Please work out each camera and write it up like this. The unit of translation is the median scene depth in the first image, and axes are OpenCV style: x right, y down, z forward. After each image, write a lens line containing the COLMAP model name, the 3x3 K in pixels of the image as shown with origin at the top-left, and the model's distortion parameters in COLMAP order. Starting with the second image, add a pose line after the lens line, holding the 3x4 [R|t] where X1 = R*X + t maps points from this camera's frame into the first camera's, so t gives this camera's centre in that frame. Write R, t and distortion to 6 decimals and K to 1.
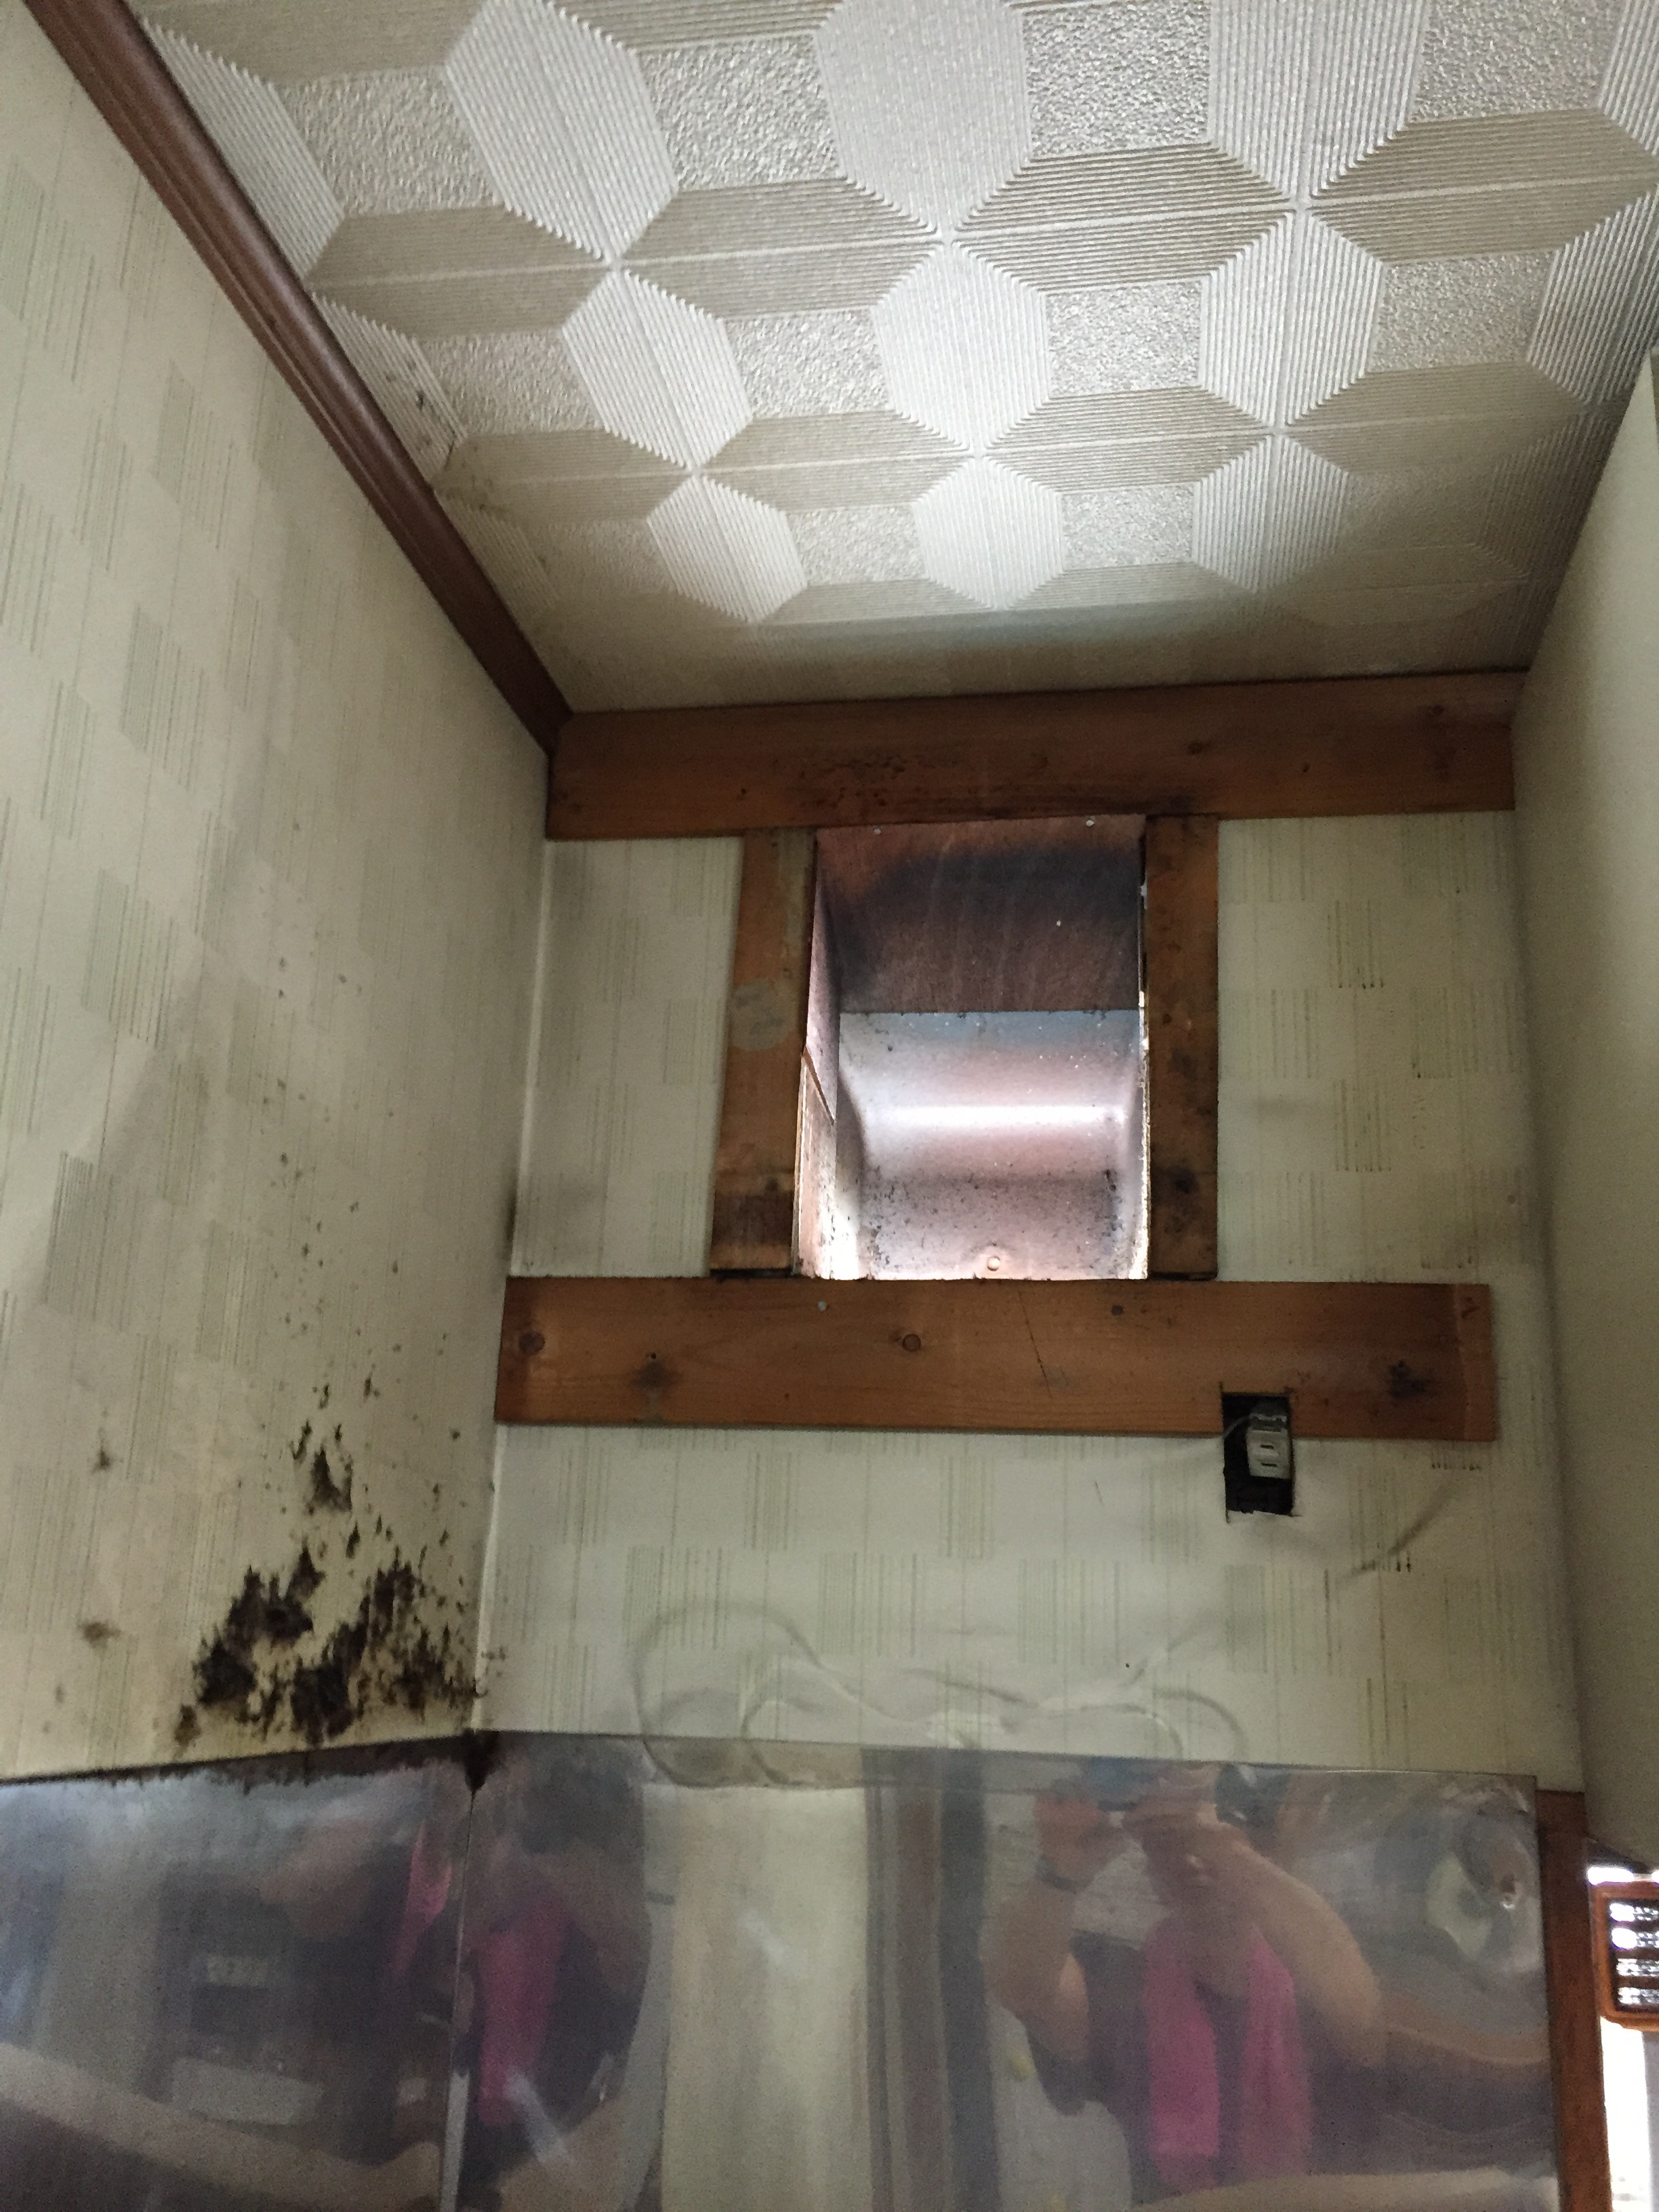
lens RADIAL K [[1876.4, 0, 839.7], [0, 1876.4, 1111.7], [0, 0, 1]] dist [0.045219, -0.028401]
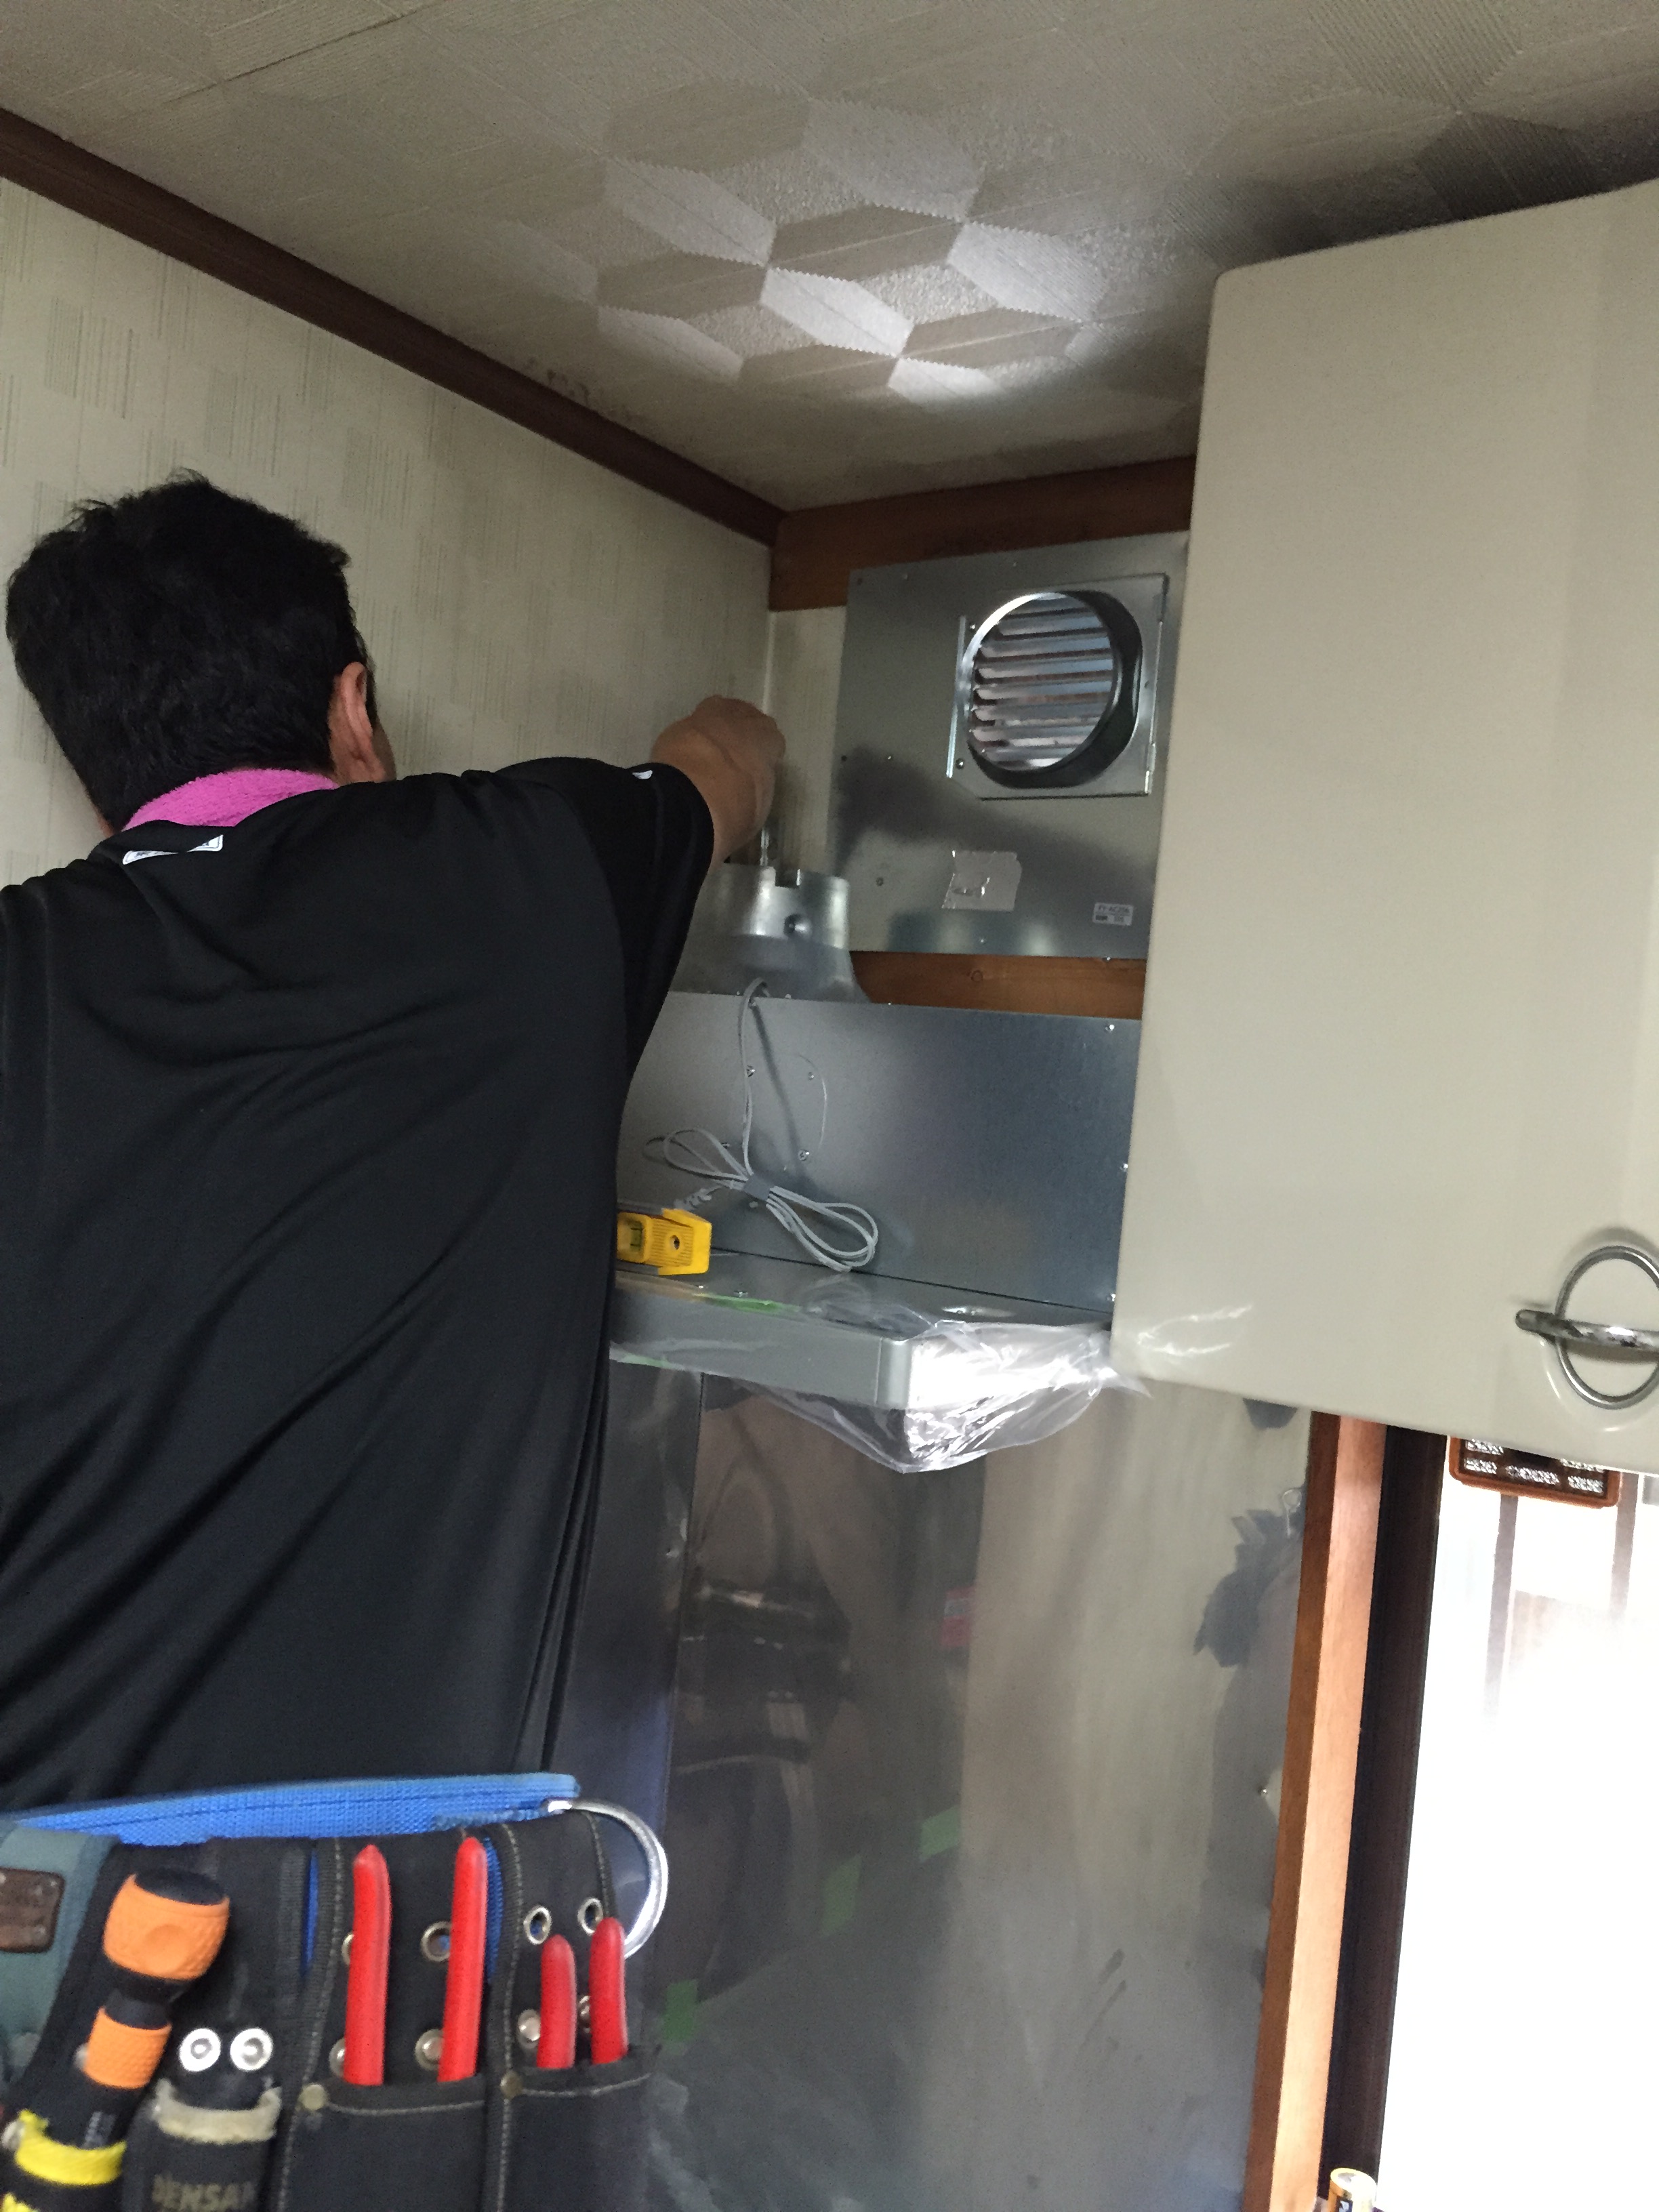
lens RADIAL K [[1876.4, 0, 850.0], [0, 1876.4, 1099.6], [0, 0, 1]] dist [0.045219, -0.028401]
pose [[0.895786, 0.043446, -0.442357, 0.613293], [0.065355, 0.971520, 0.227765, -0.124916], [0.439655, -0.232939, 0.867435, -0.309789]]
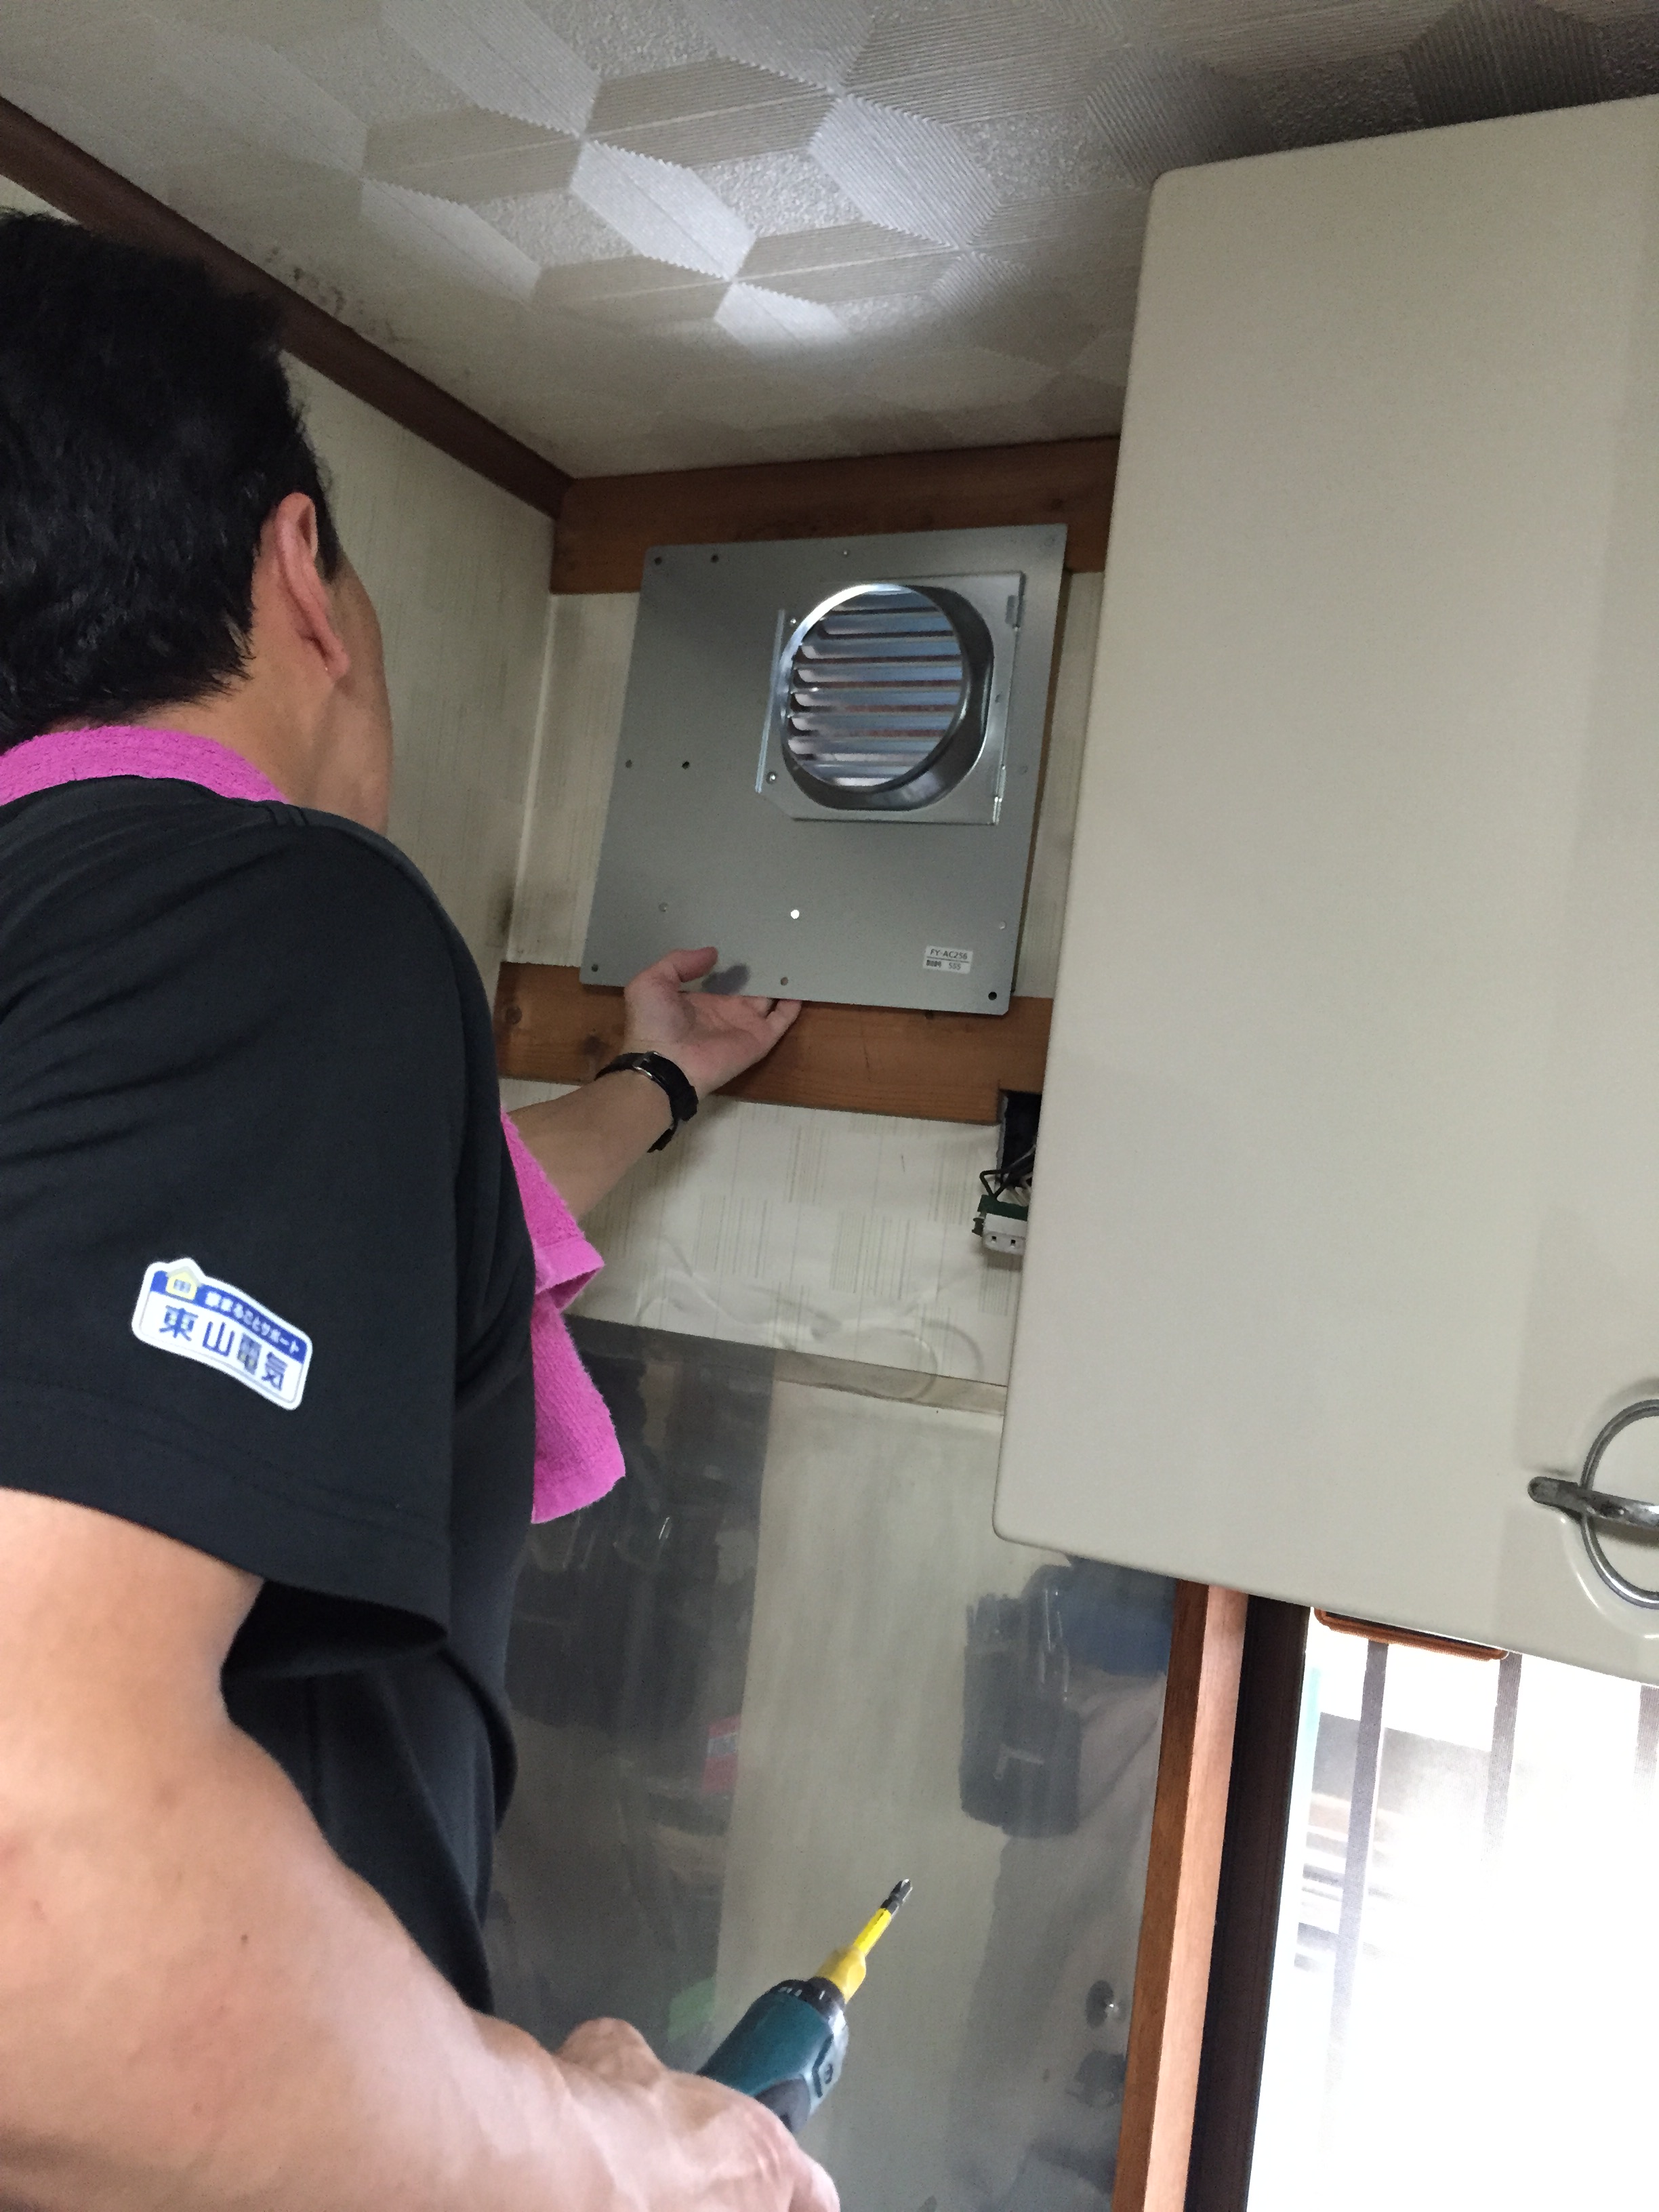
lens RADIAL K [[1876.4, 0, 843.6], [0, 1876.4, 1103.0], [0, 0, 1]] dist [0.045219, -0.028401]
pose [[0.948295, 0.062757, -0.311123, 0.479053], [0.003665, 0.978026, 0.208452, -0.089636], [0.317368, -0.198814, 0.927227, -0.133843]]
